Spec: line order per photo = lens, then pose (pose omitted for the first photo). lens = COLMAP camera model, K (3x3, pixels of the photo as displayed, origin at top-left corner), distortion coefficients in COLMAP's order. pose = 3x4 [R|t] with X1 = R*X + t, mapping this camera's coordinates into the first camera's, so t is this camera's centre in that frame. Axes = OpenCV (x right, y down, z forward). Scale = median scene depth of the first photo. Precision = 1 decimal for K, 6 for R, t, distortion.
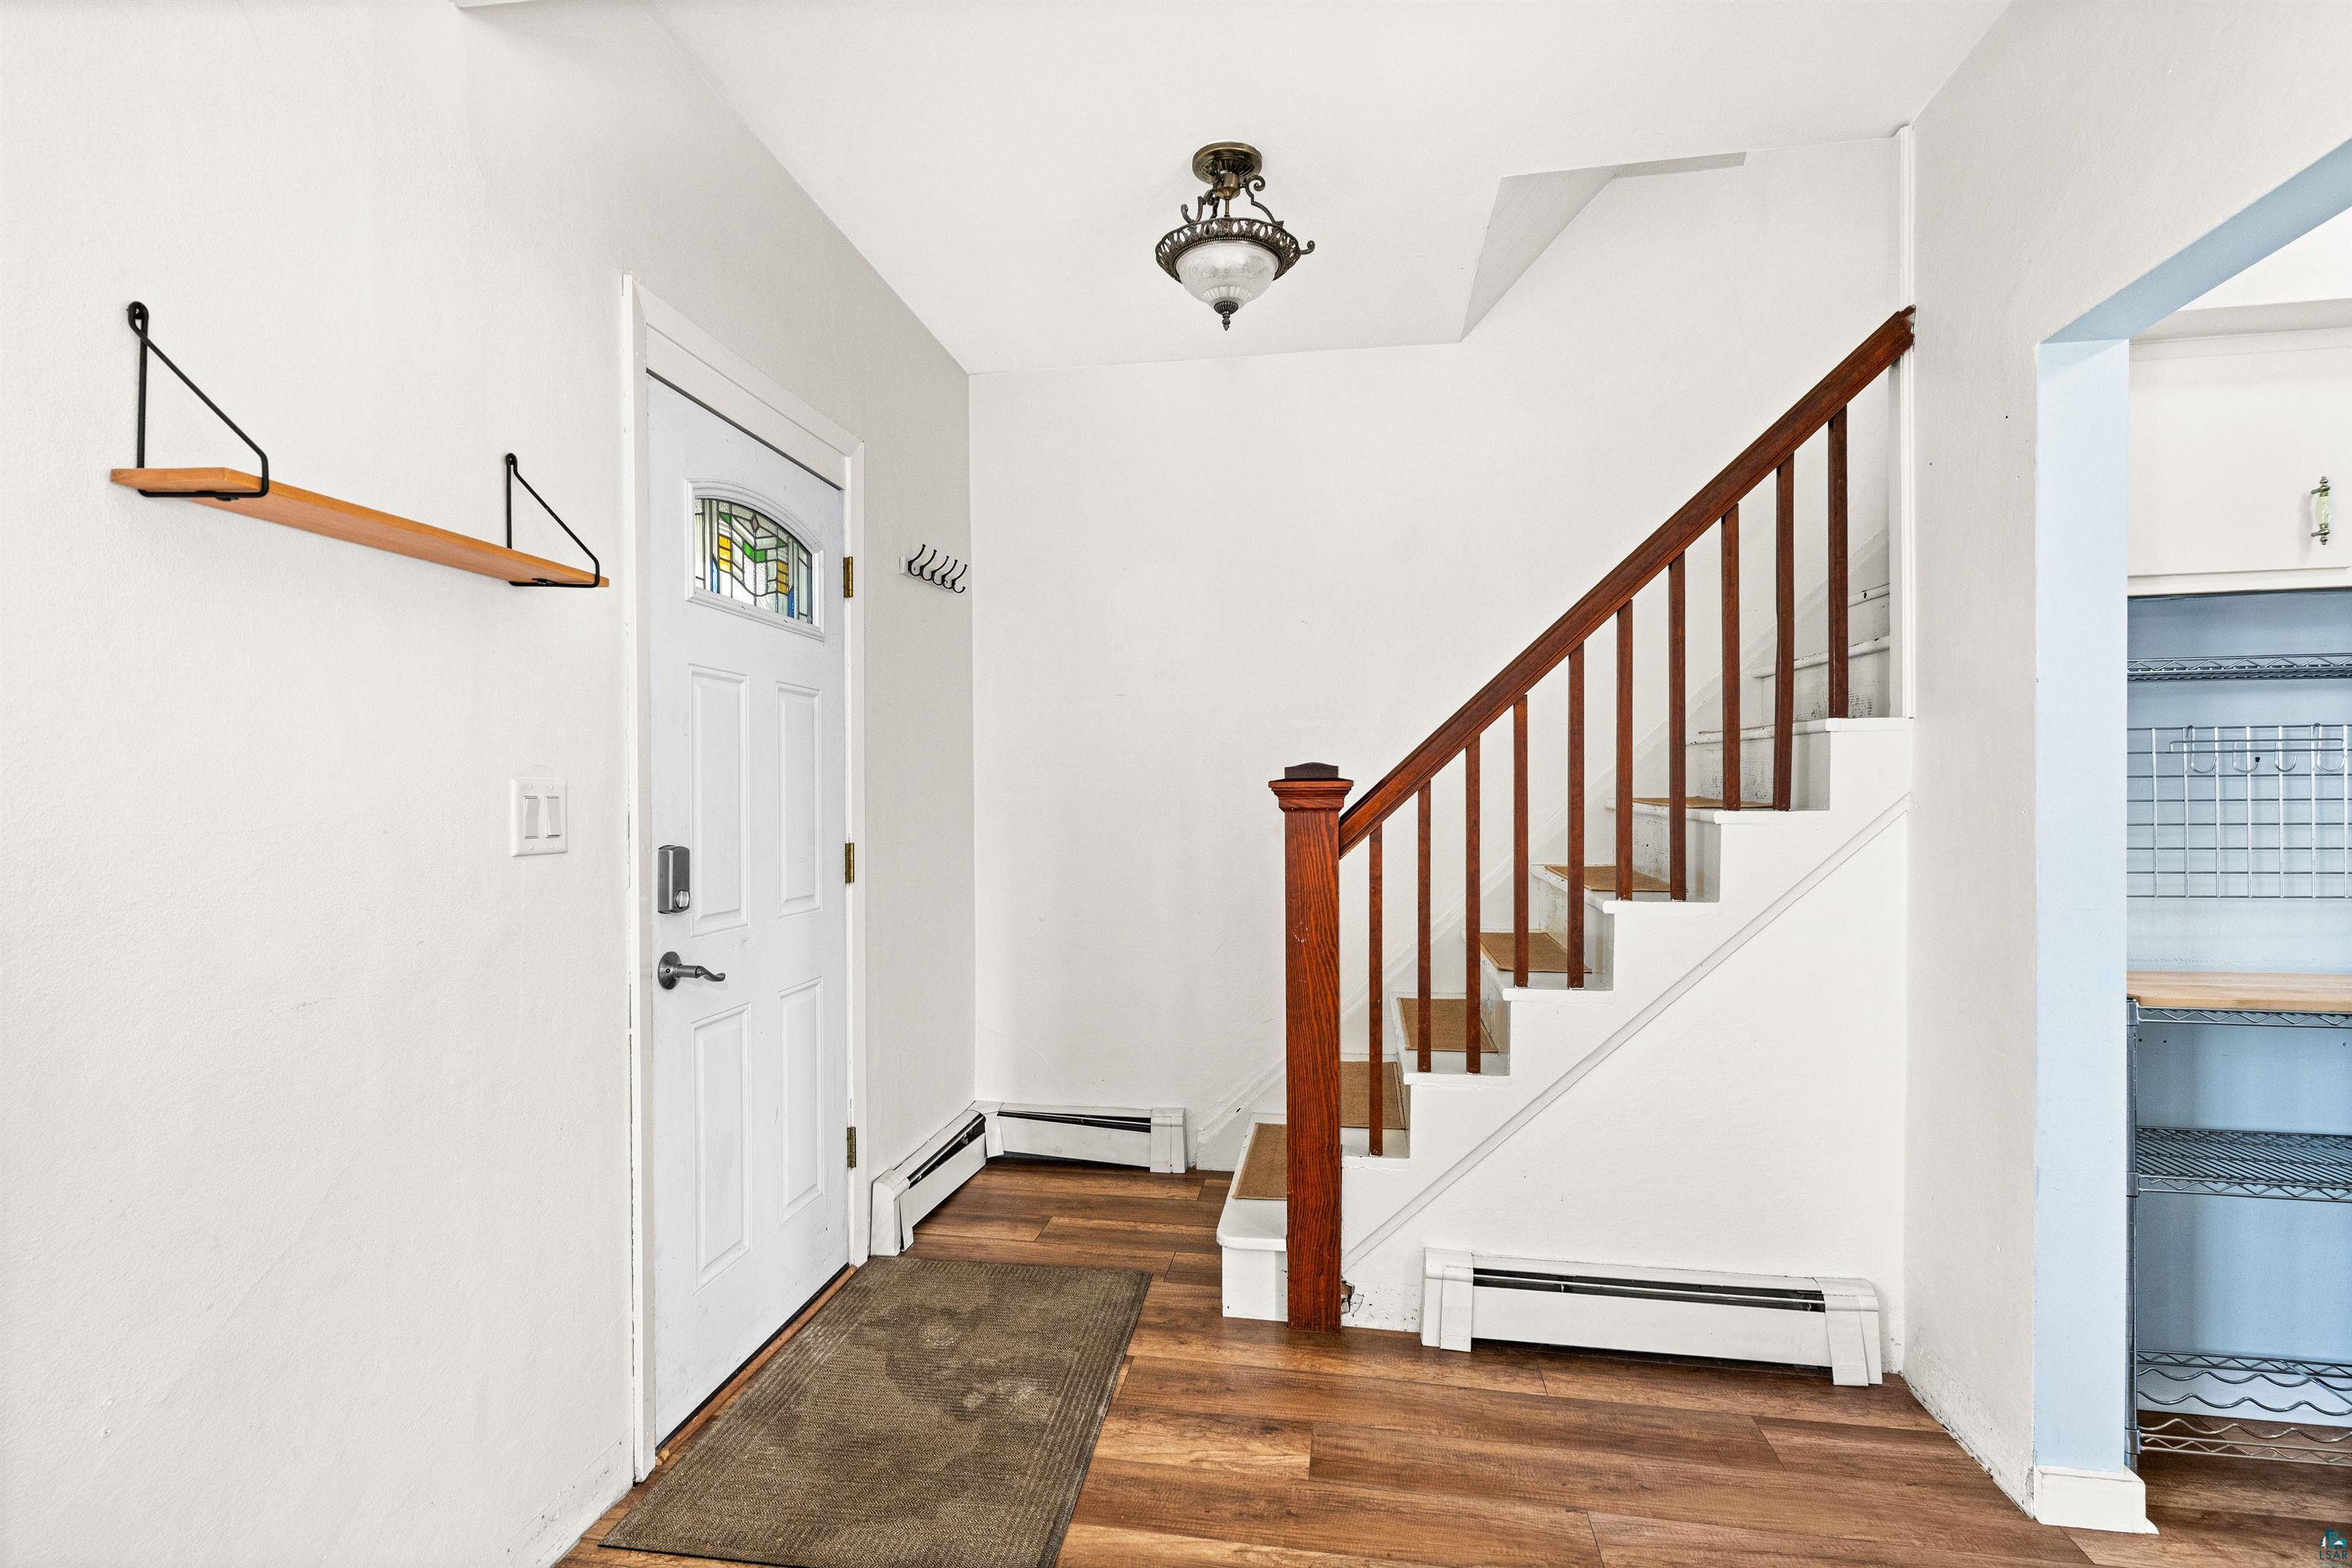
lens RADIAL K [[1127.6, 0, 1171.7], [0, 1127.6, 808.8], [0, 0, 1]] dist [0.000628, 0.000498]
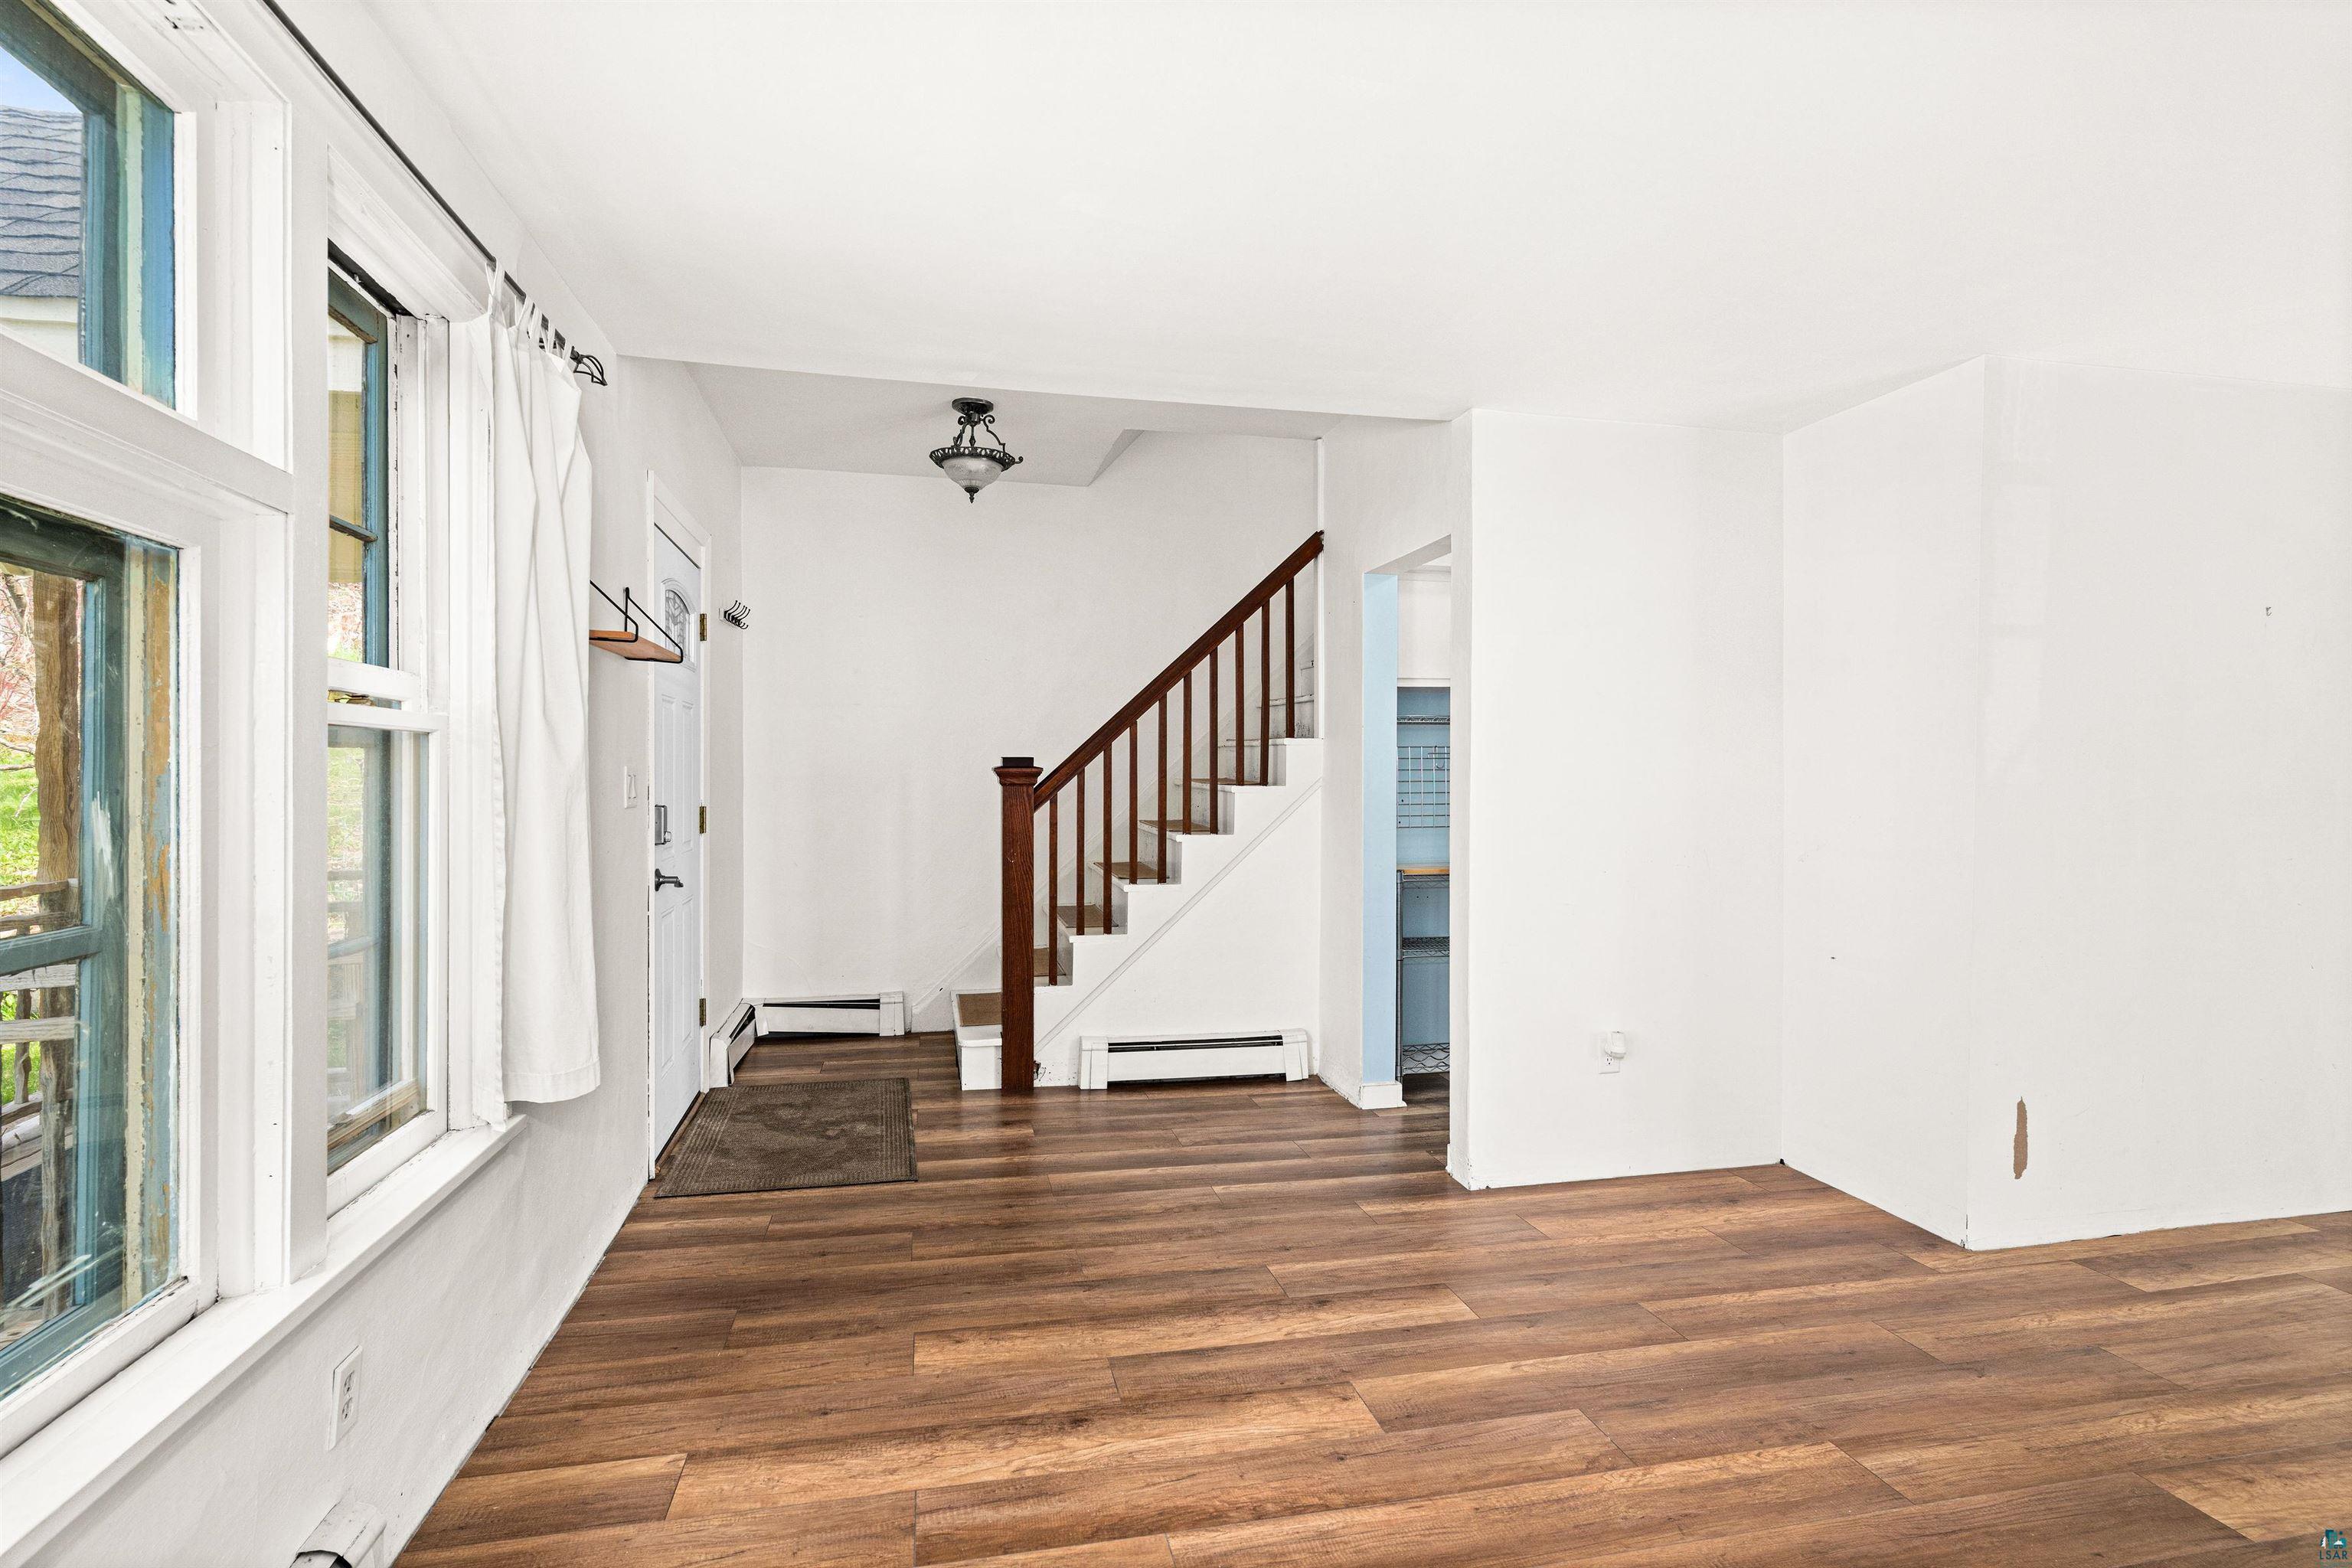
lens RADIAL K [[1127.6, 0, 1170.8], [0, 1127.6, 787.8], [0, 0, 1]] dist [0.000628, 0.000498]
pose [[0.929097, 0.002223, 0.369831, -0.300310], [-0.002622, 0.999996, 0.000574, 0.003945], [-0.369828, -0.001503, 0.929099, -0.691252]]
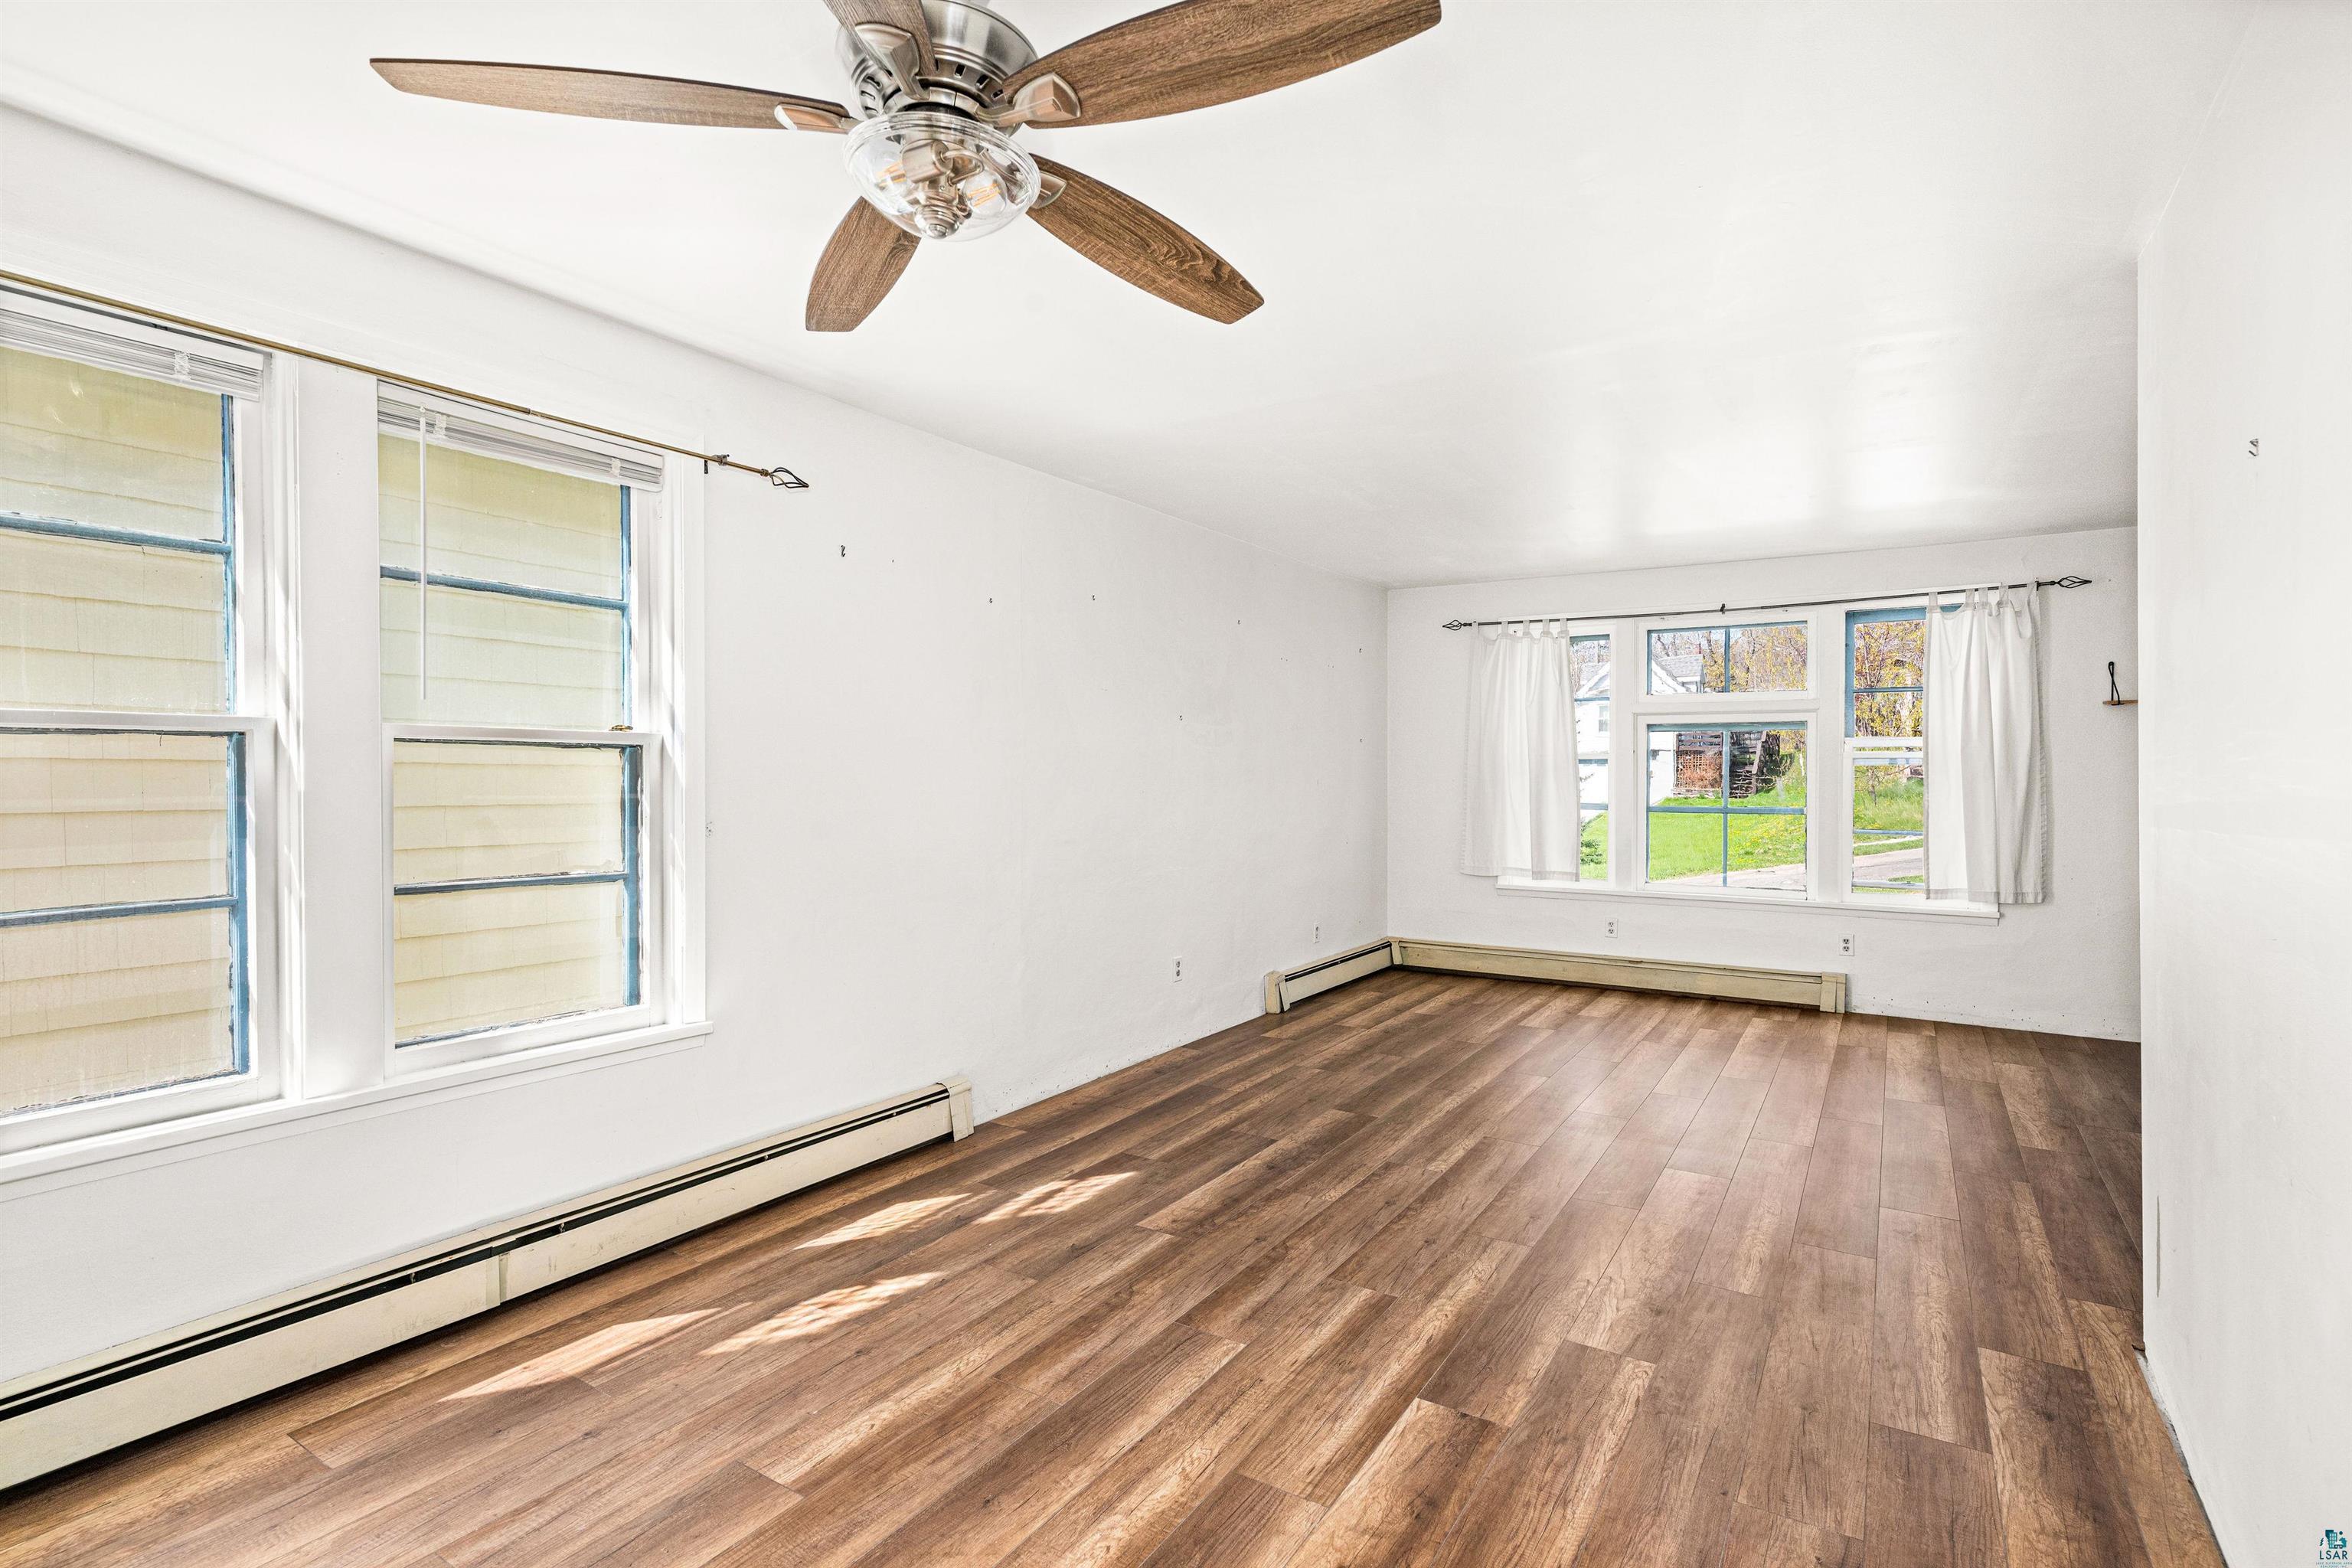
lens RADIAL K [[1127.6, 0, 1192.0], [0, 1127.6, 781.1], [0, 0, 1]] dist [0.000628, 0.000498]
pose [[-0.382982, 0.009399, -0.923708, 2.134590], [-0.009265, 0.999859, 0.014015, -0.005683], [0.923709, 0.013926, -0.382841, -0.287301]]
